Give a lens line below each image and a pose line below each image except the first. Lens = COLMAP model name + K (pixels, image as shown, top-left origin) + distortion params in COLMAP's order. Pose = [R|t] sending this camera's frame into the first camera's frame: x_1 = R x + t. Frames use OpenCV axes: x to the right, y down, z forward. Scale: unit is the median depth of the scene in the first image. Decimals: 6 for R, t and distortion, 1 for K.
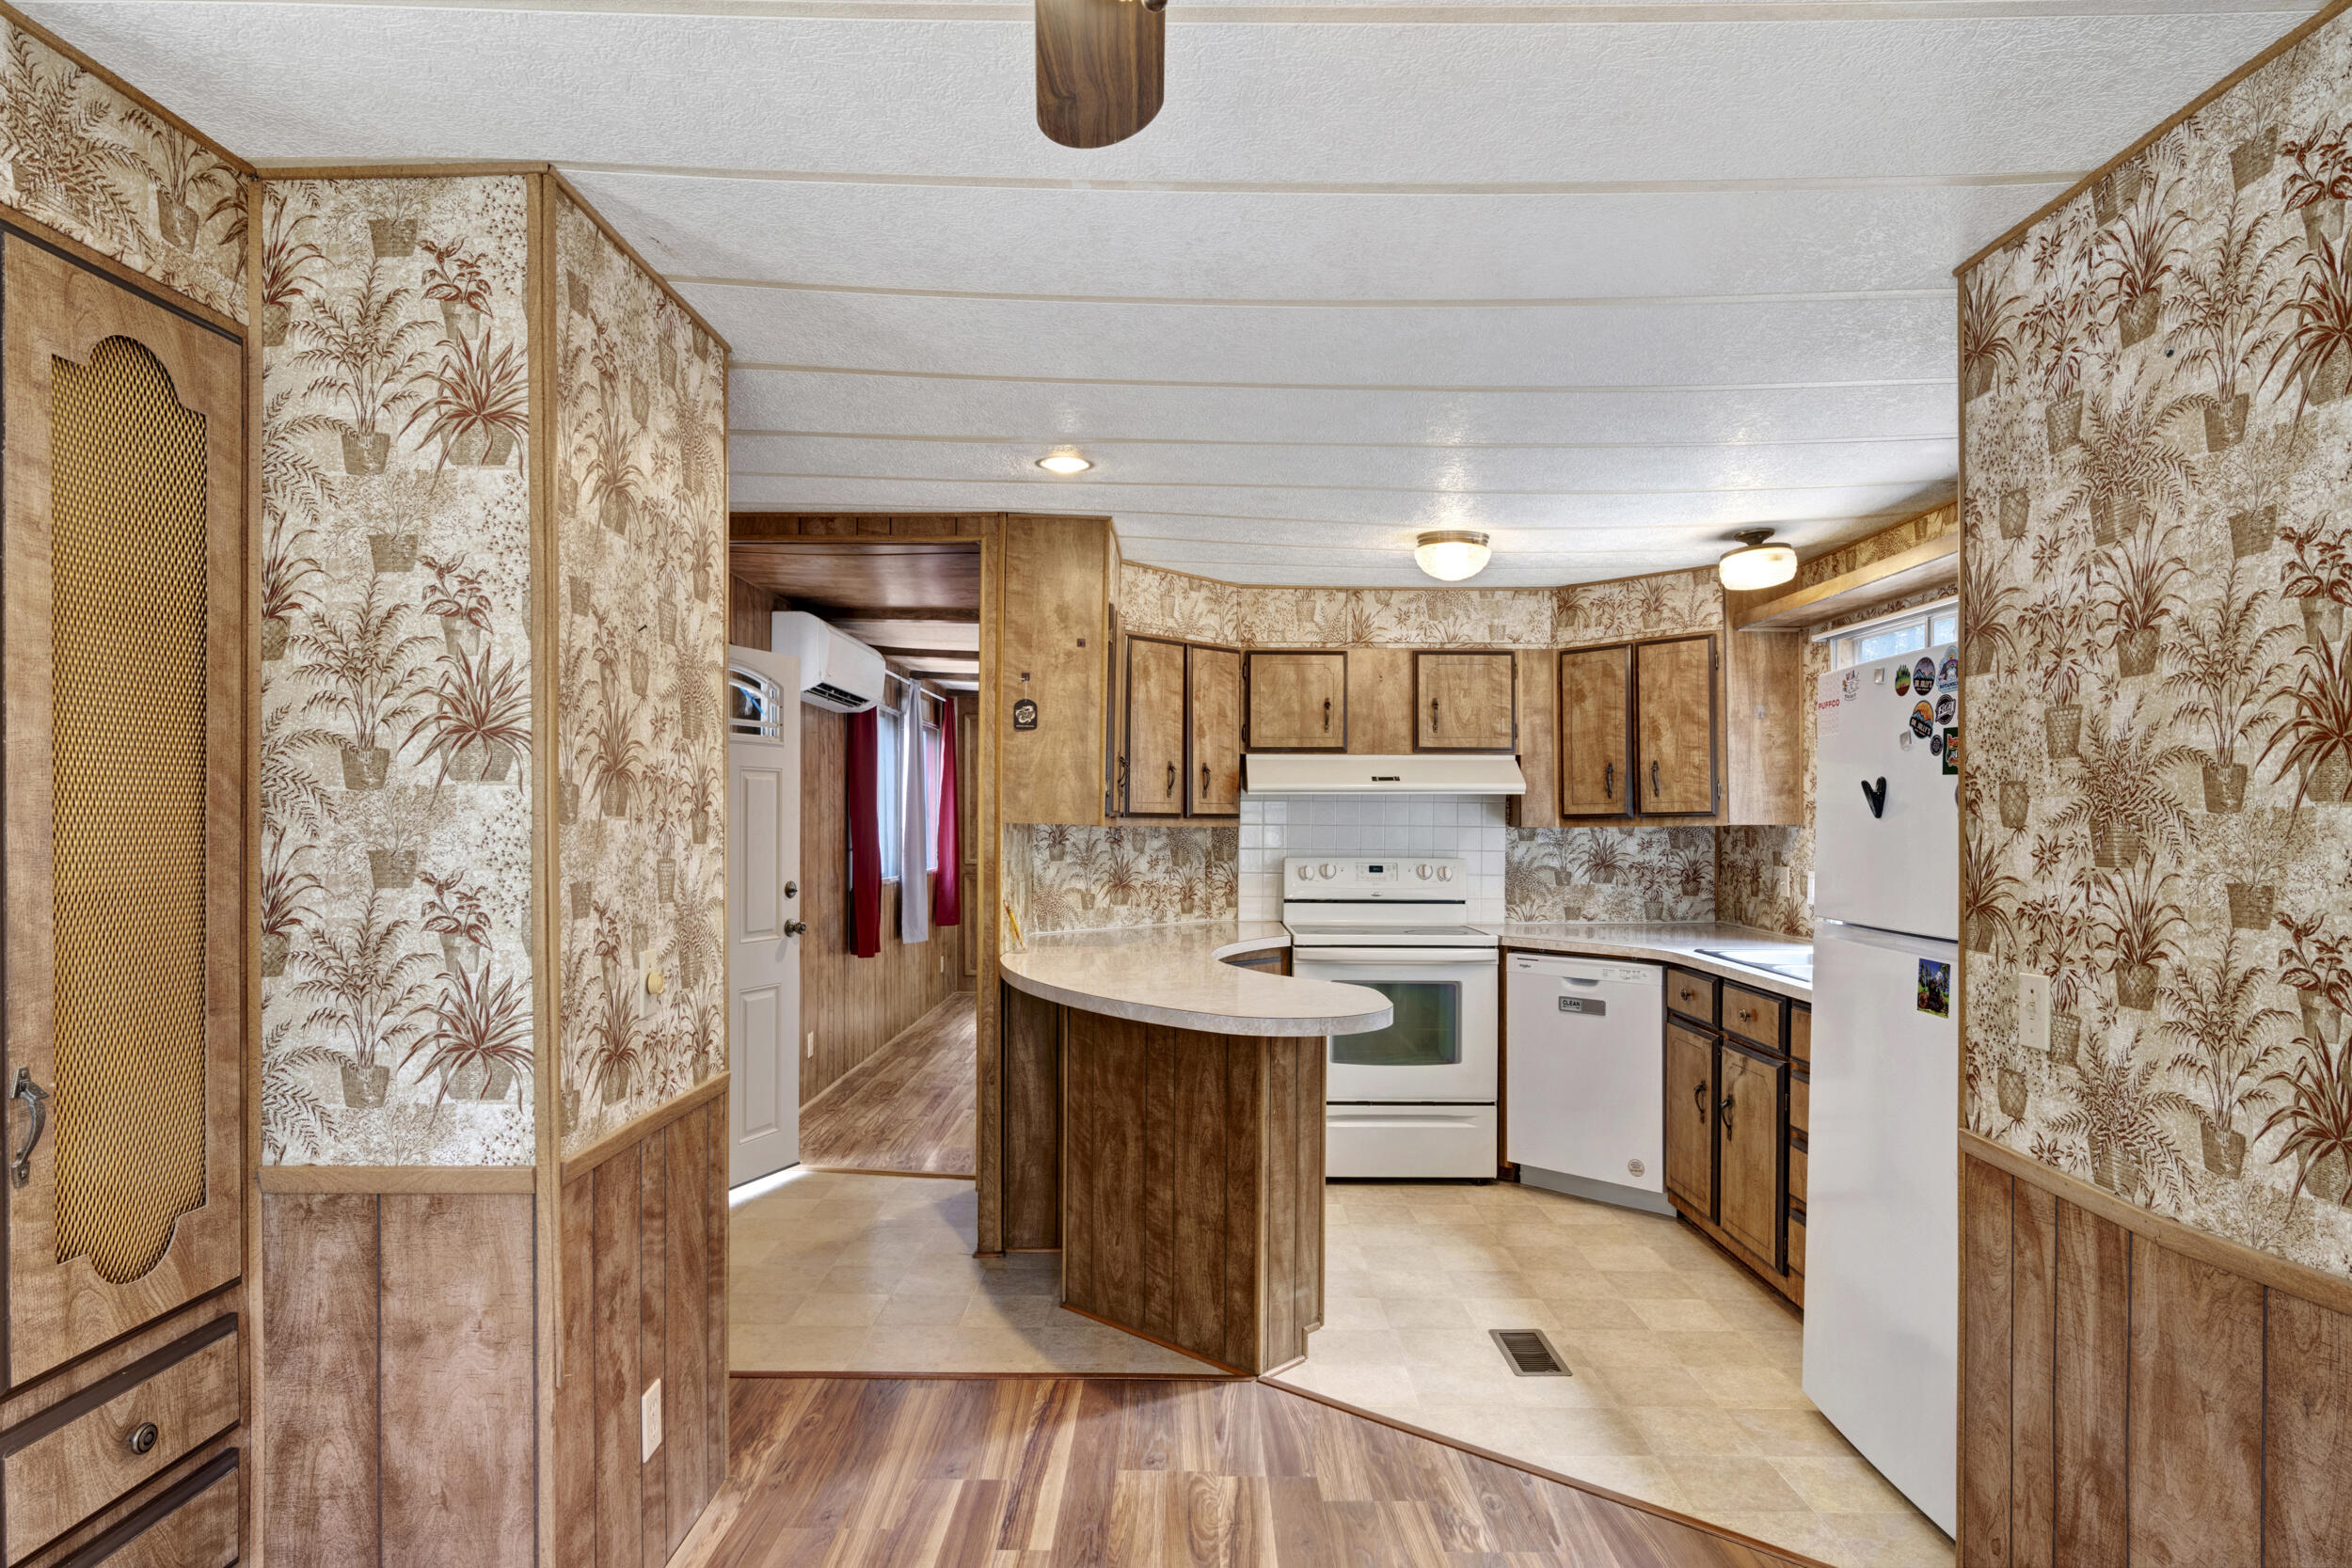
lens RADIAL K [[1358.1, 0, 1187.6], [0, 1358.1, 802.5], [0, 0, 1]] dist [-0.013528, -0.000390]
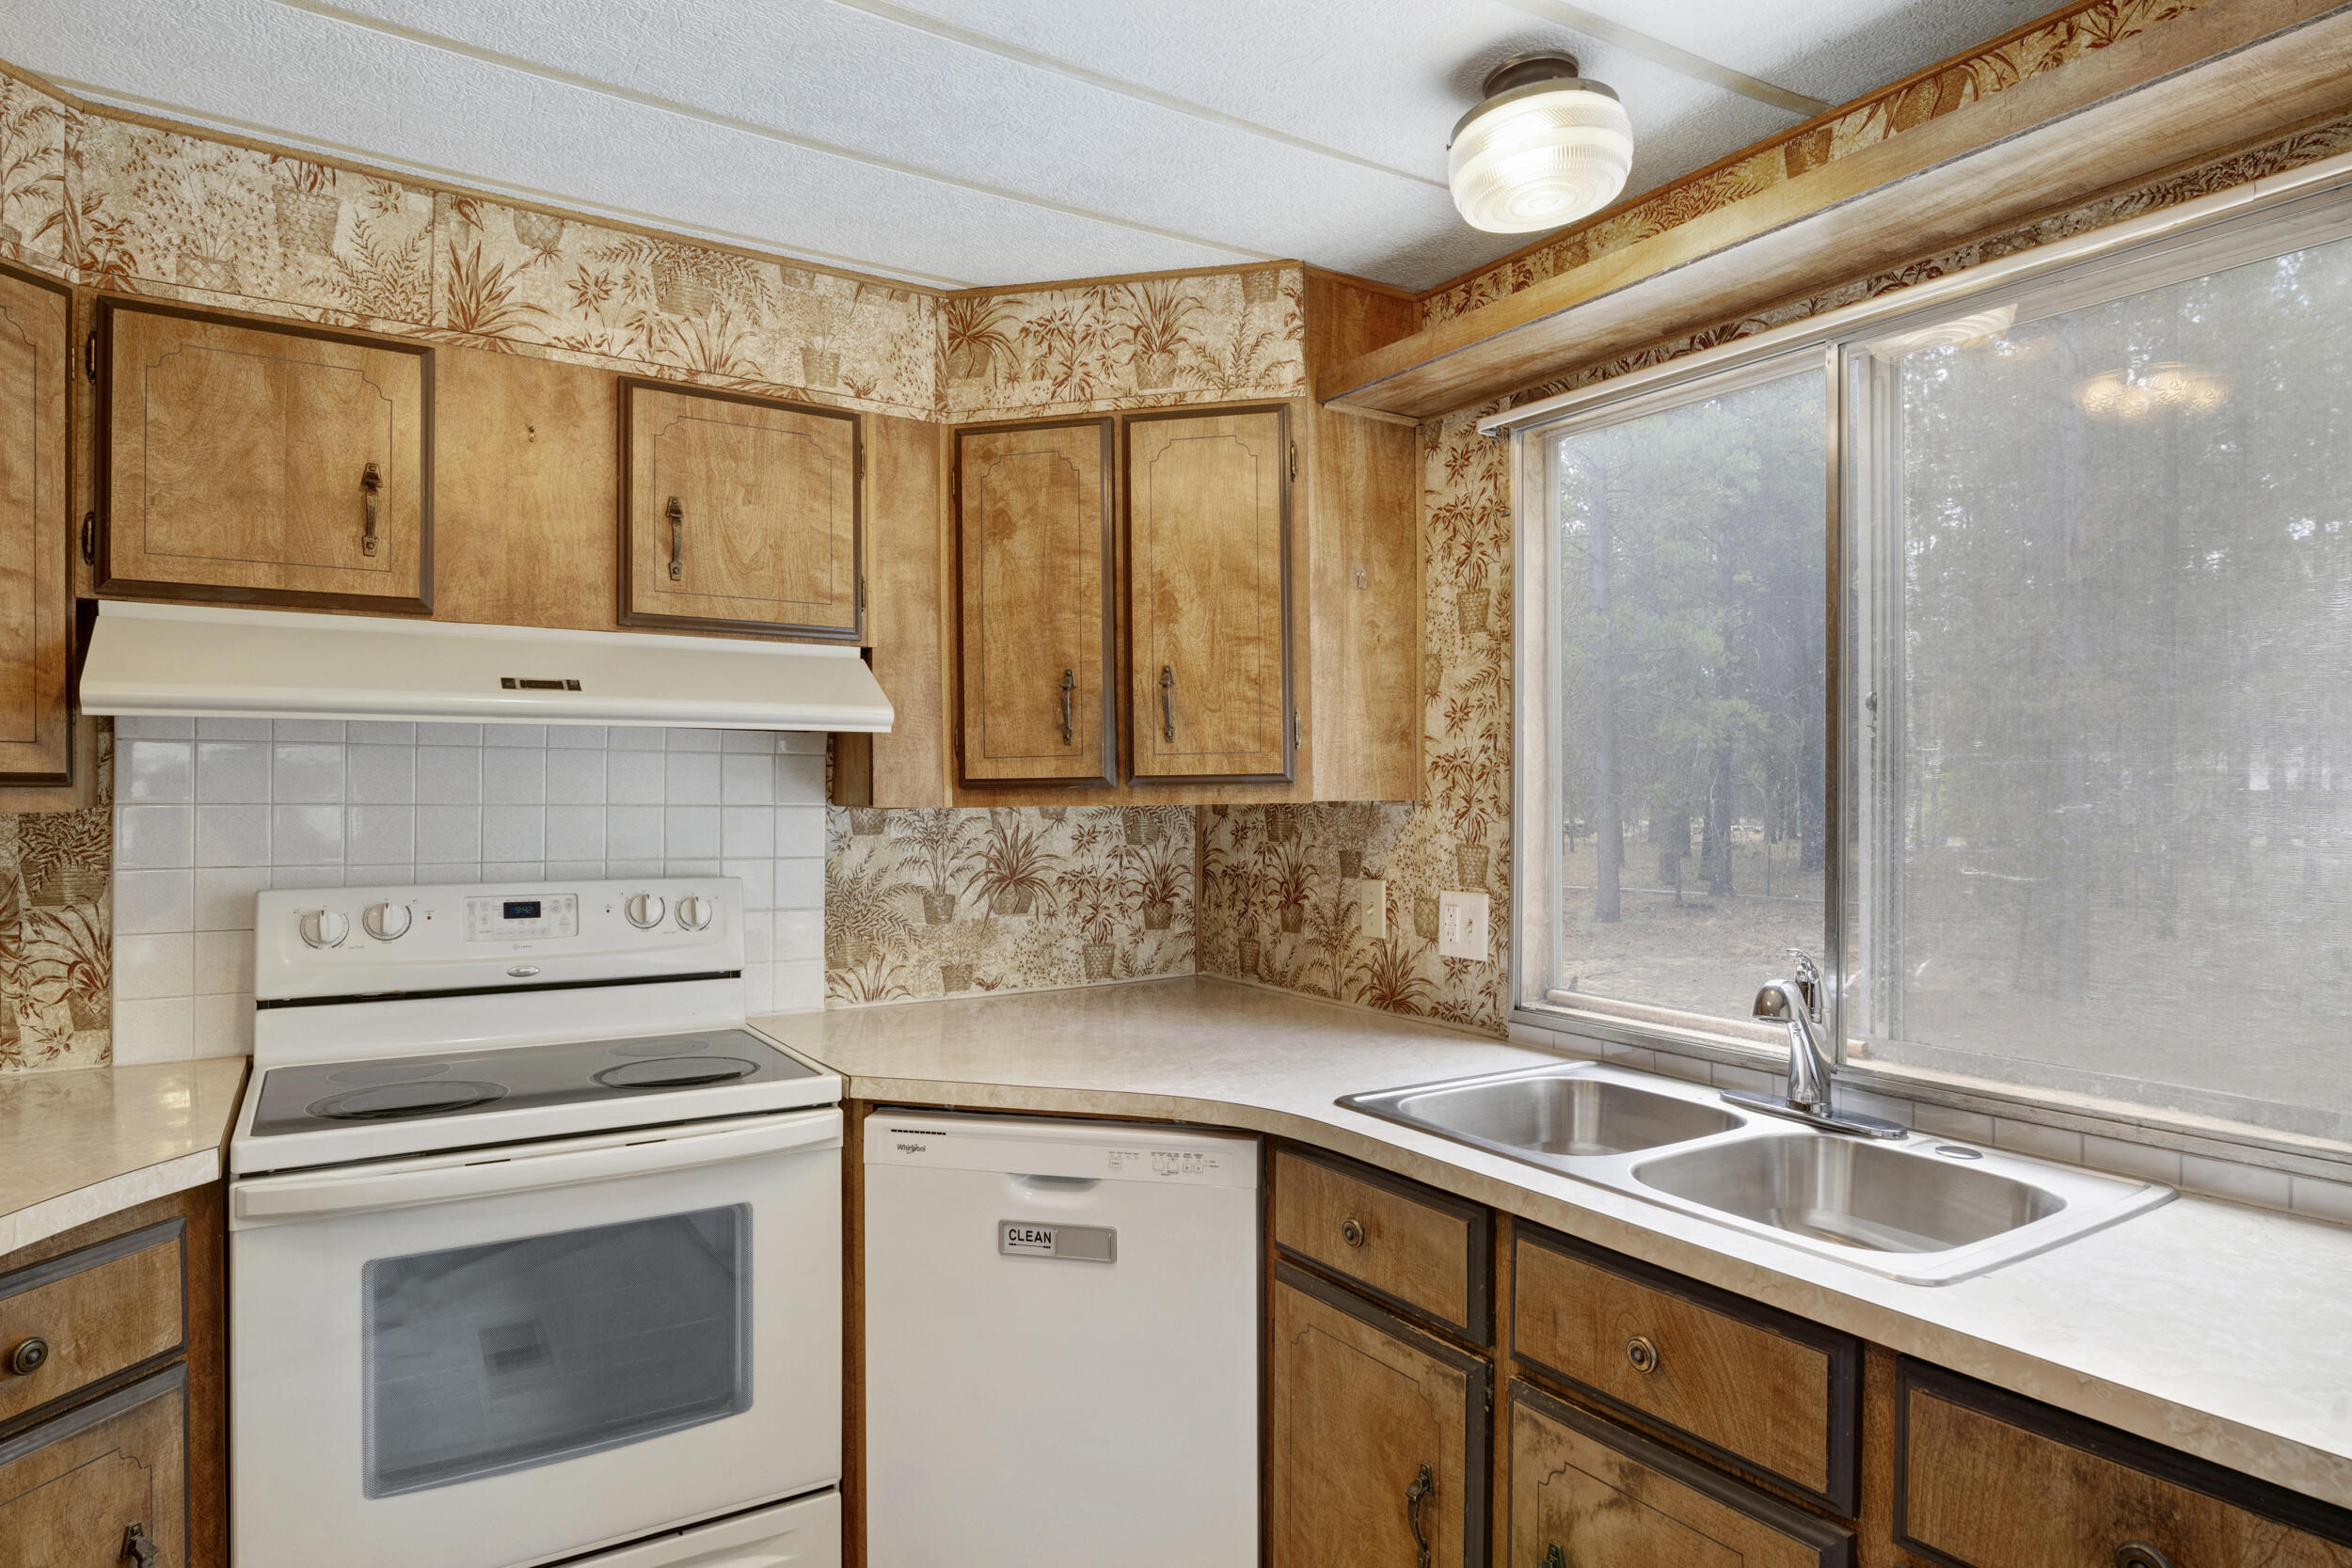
lens RADIAL K [[1358.1, 0, 1187.6], [0, 1358.1, 802.5], [0, 0, 1]] dist [-0.013528, -0.000390]
pose [[0.845700, -0.004398, 0.533641, 0.093658], [-0.006403, 0.999810, 0.018388, 0.007676], [-0.533621, -0.018968, 0.845511, 0.564208]]
